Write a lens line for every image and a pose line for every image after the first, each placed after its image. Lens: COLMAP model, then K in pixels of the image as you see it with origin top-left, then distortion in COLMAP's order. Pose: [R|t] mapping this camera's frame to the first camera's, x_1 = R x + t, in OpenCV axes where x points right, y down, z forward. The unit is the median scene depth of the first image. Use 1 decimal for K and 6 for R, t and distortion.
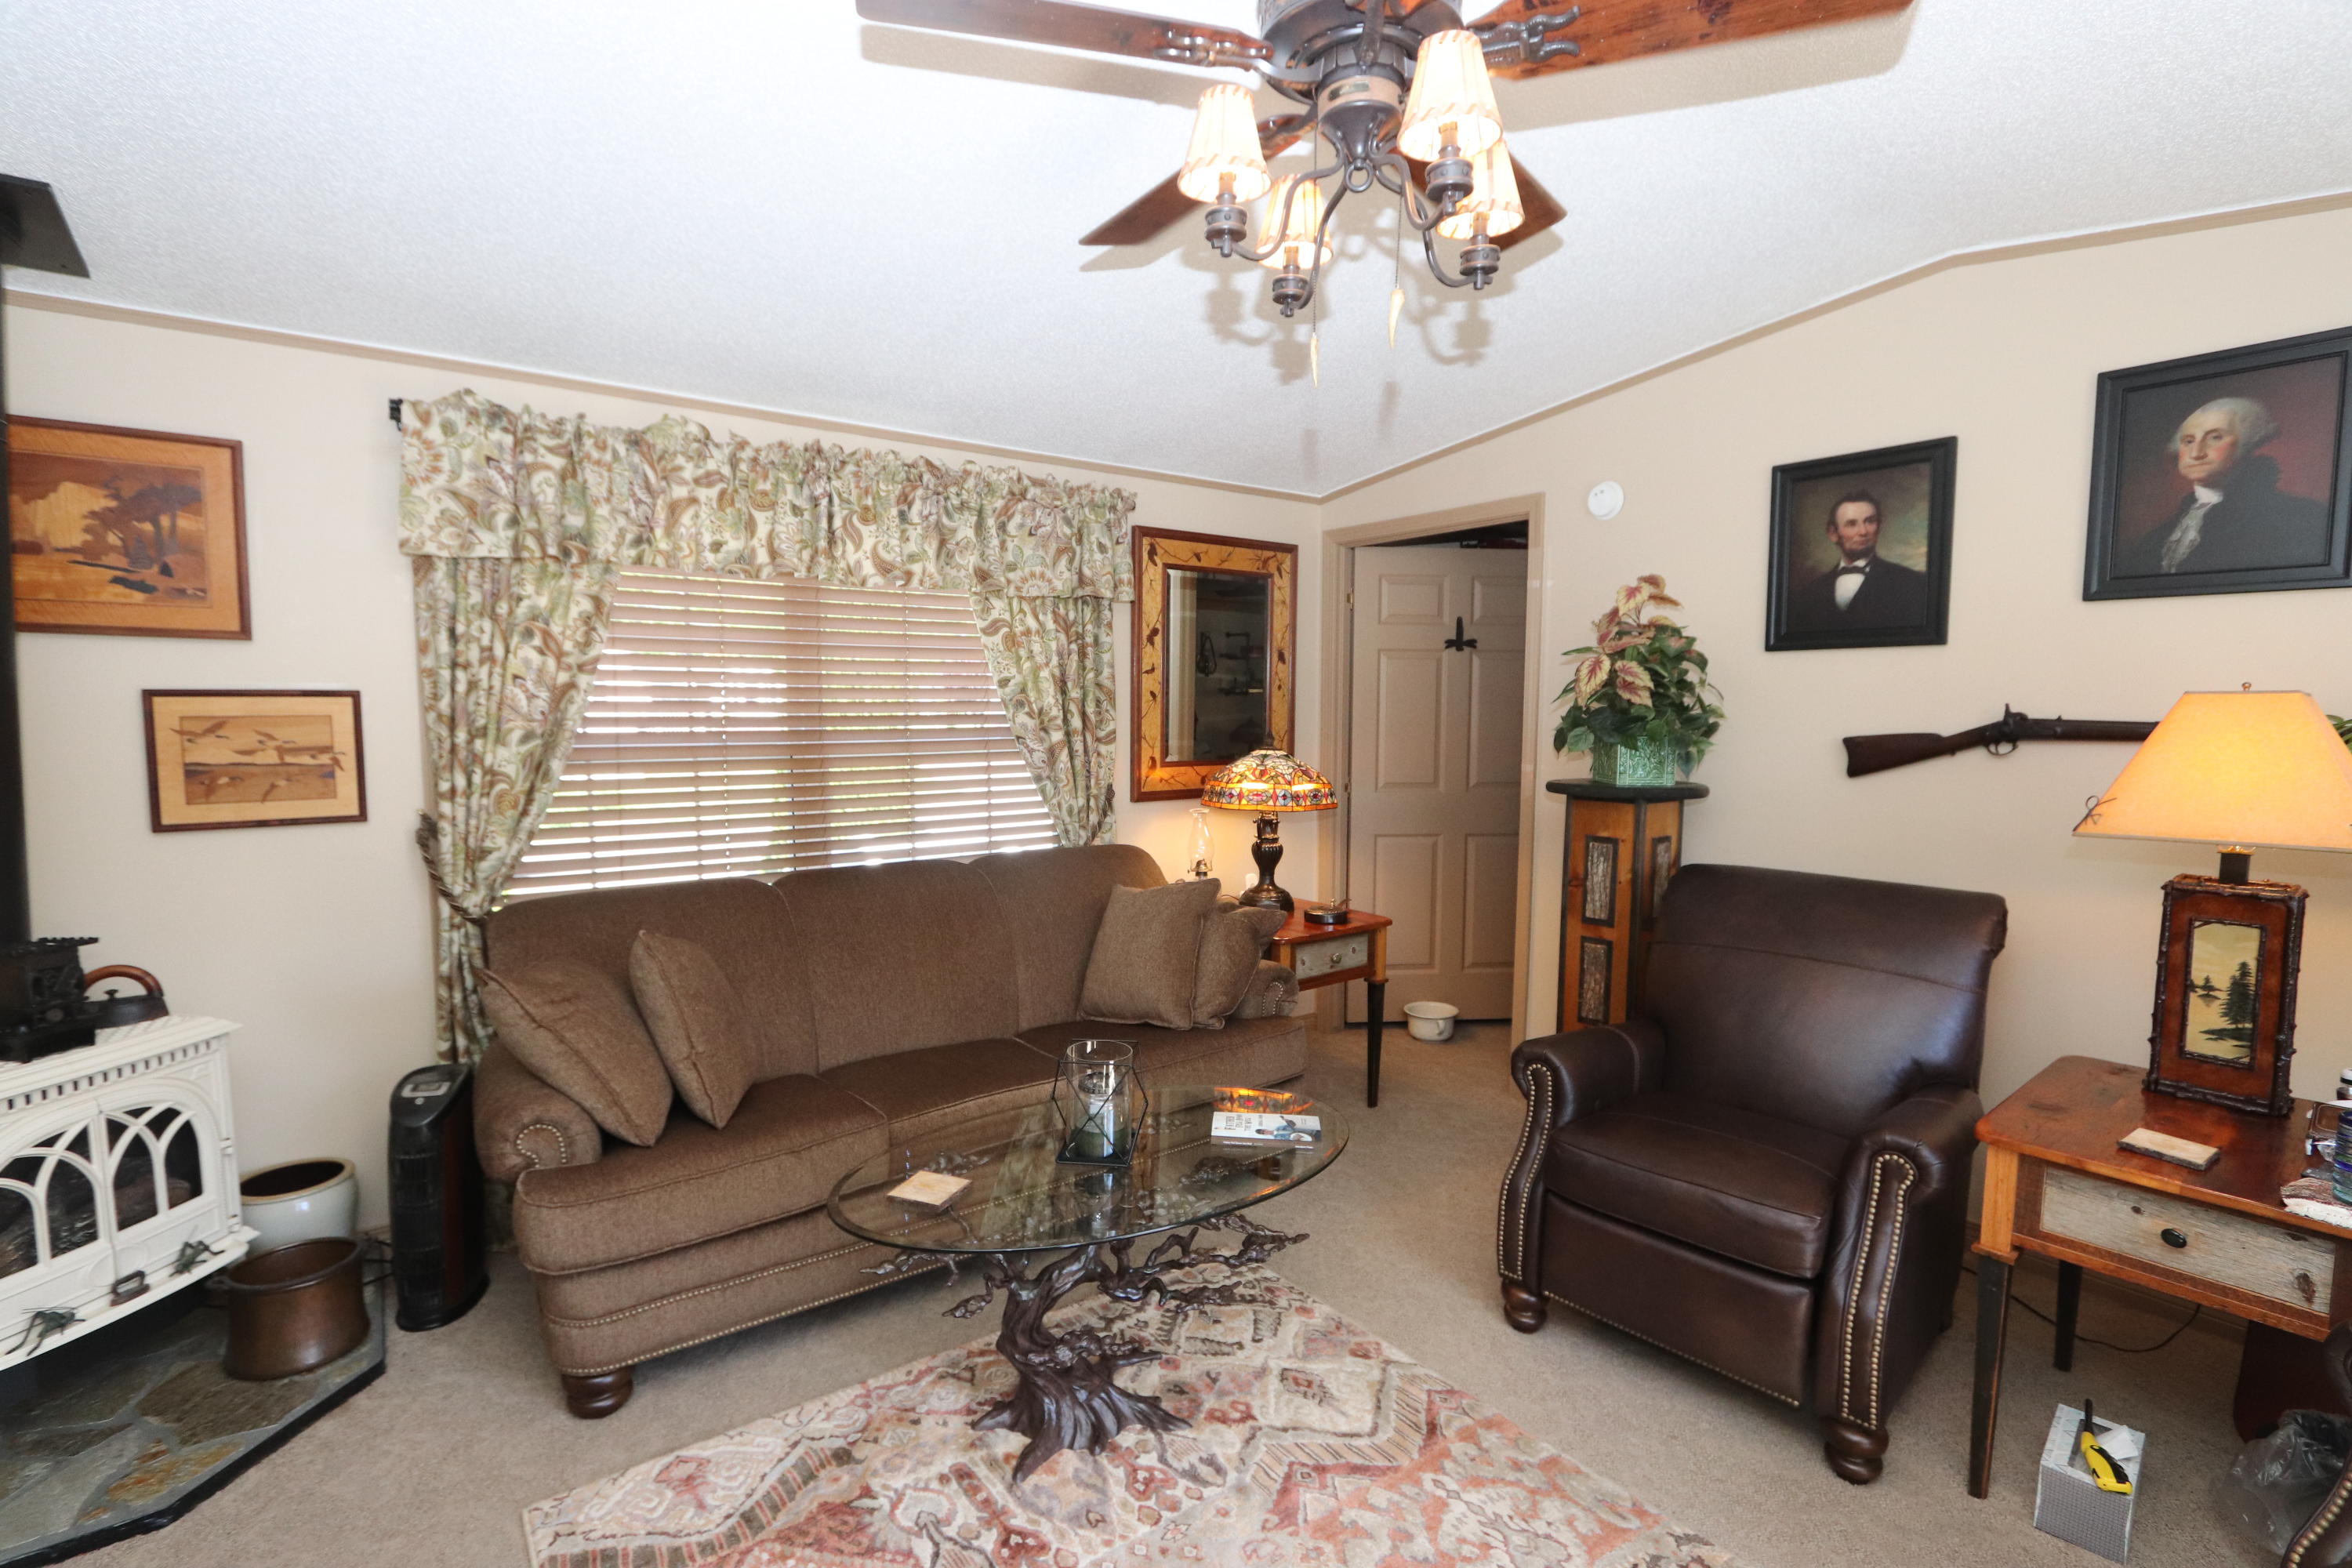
lens RADIAL K [[1051.2, 0, 1176.0], [0, 1051.2, 784.0], [0, 0, 1]] dist [-0.024116, 0.003587]
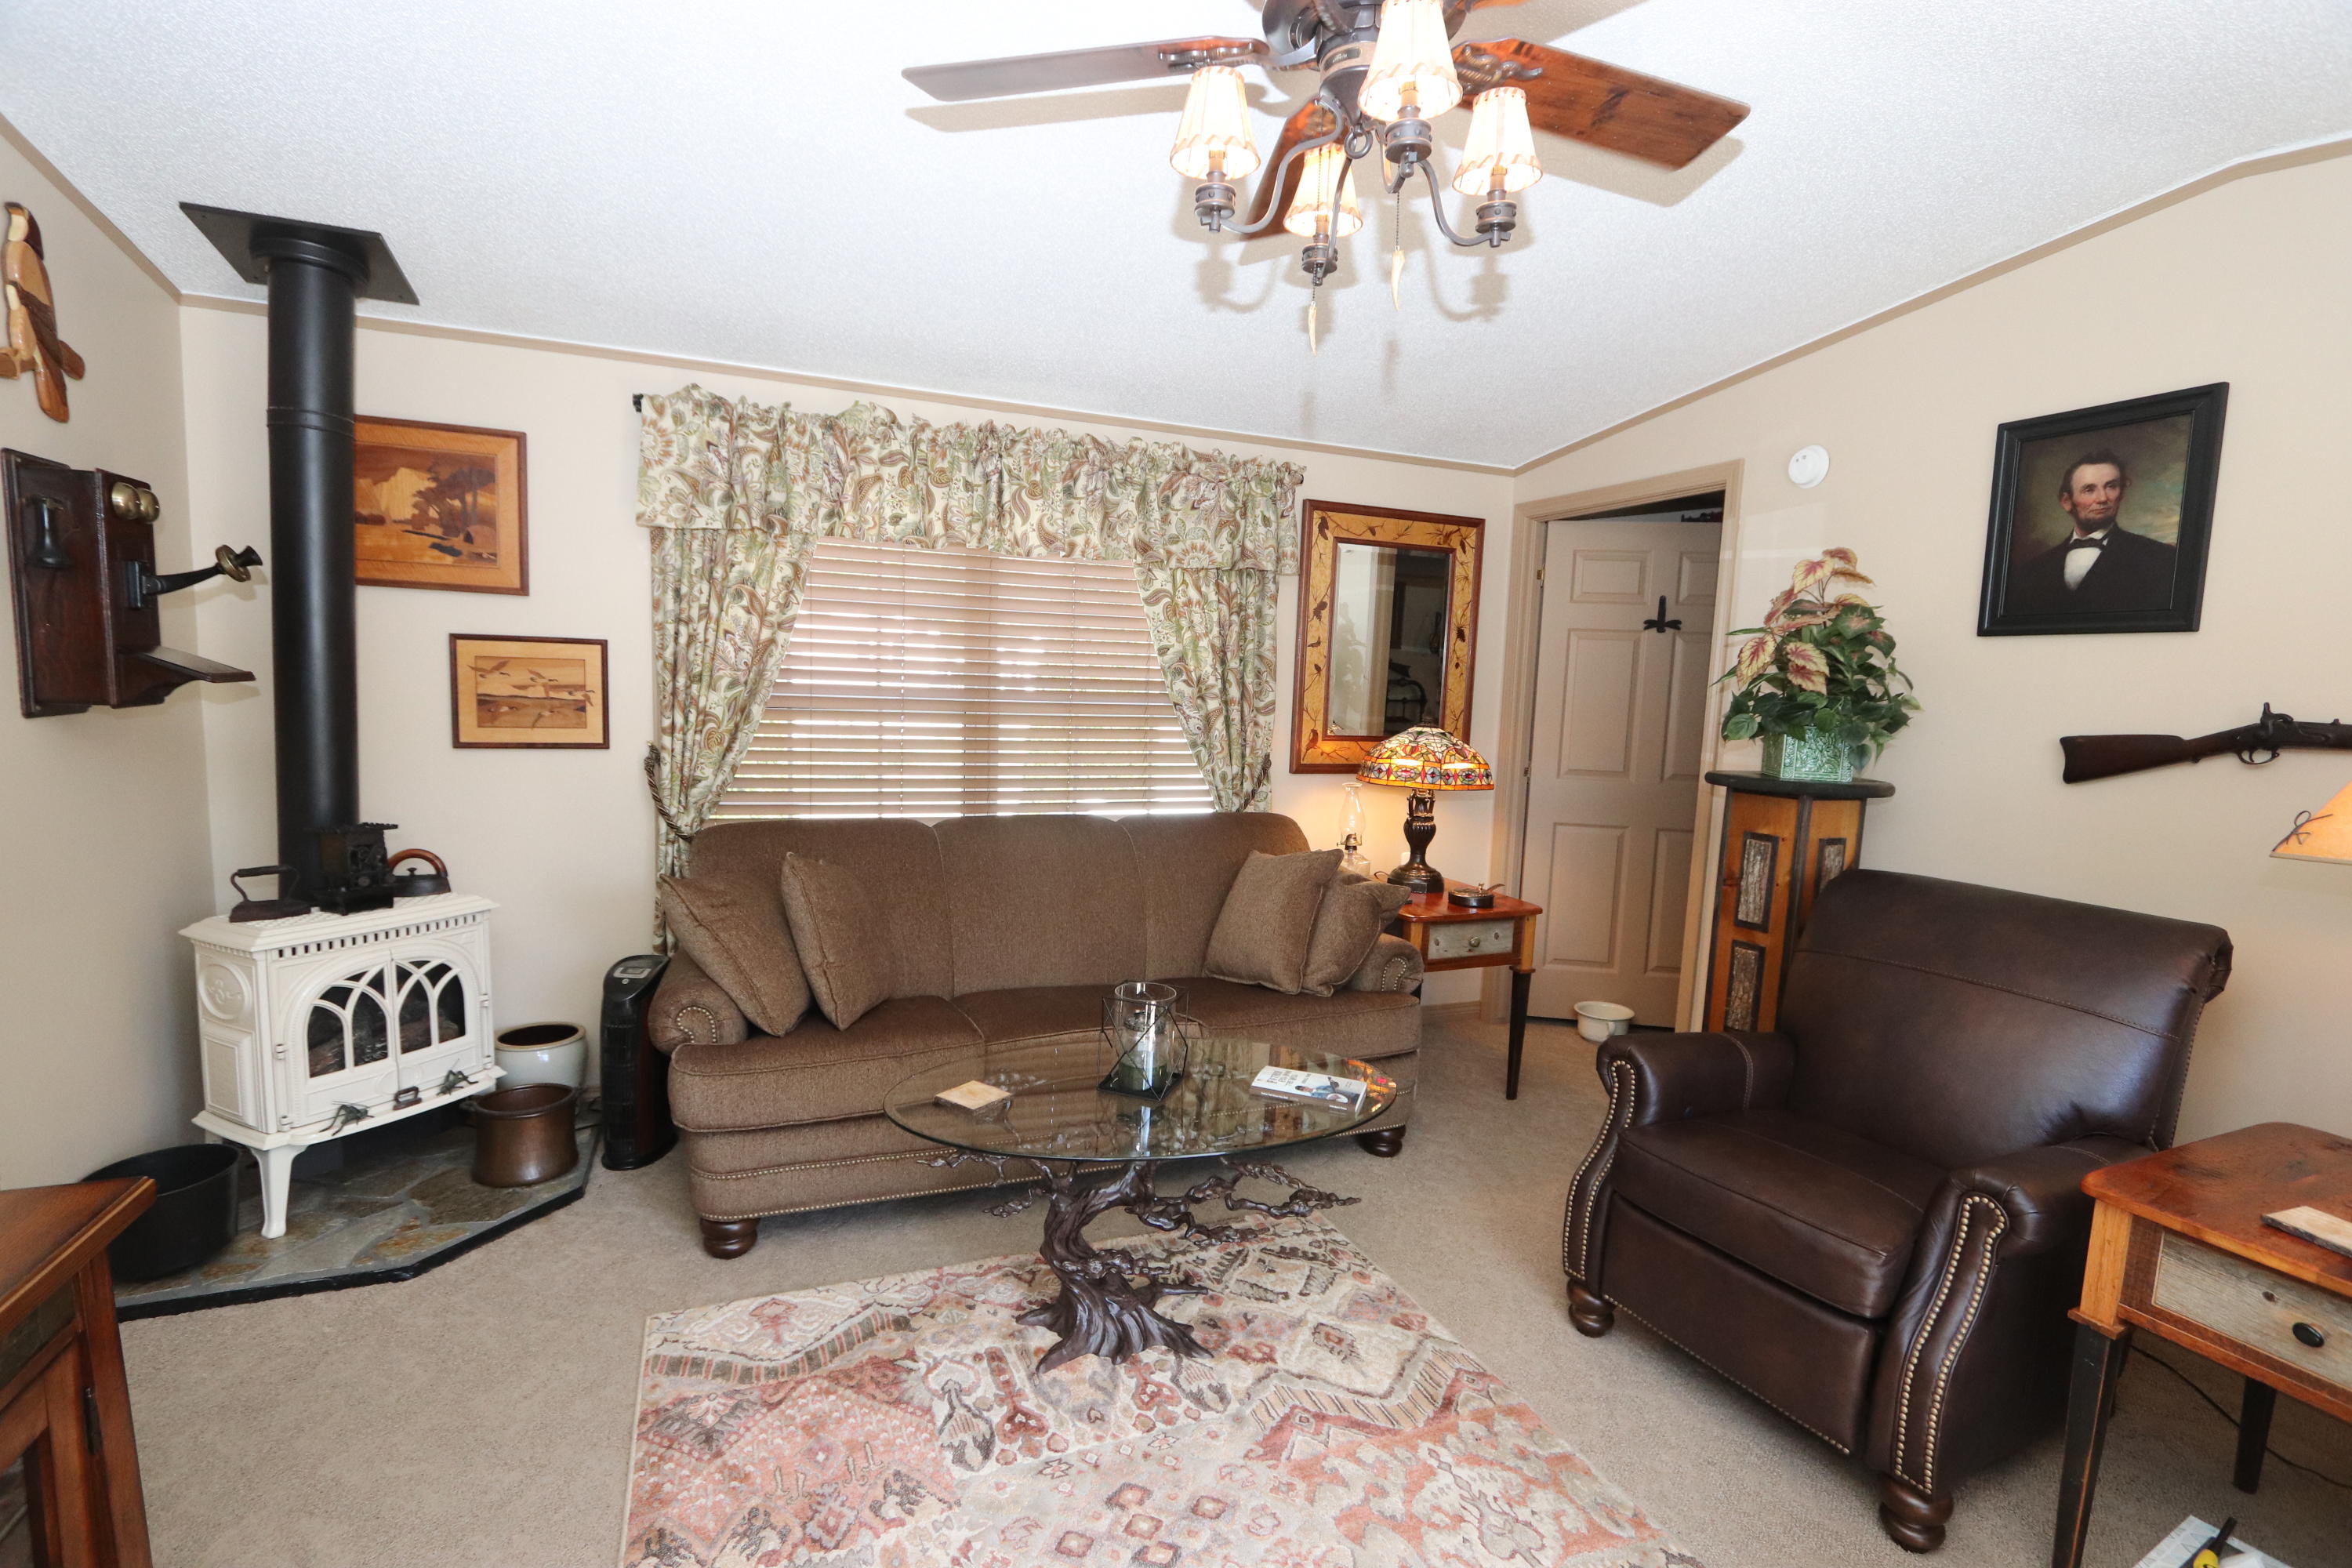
lens RADIAL K [[1051.2, 0, 1176.0], [0, 1051.2, 784.0], [0, 0, 1]] dist [-0.024116, 0.003587]
pose [[0.968997, 0.056200, -0.240594, 0.149389], [-0.051607, 0.998346, 0.025357, 0.011792], [0.241621, -0.012155, 0.970294, -0.016235]]
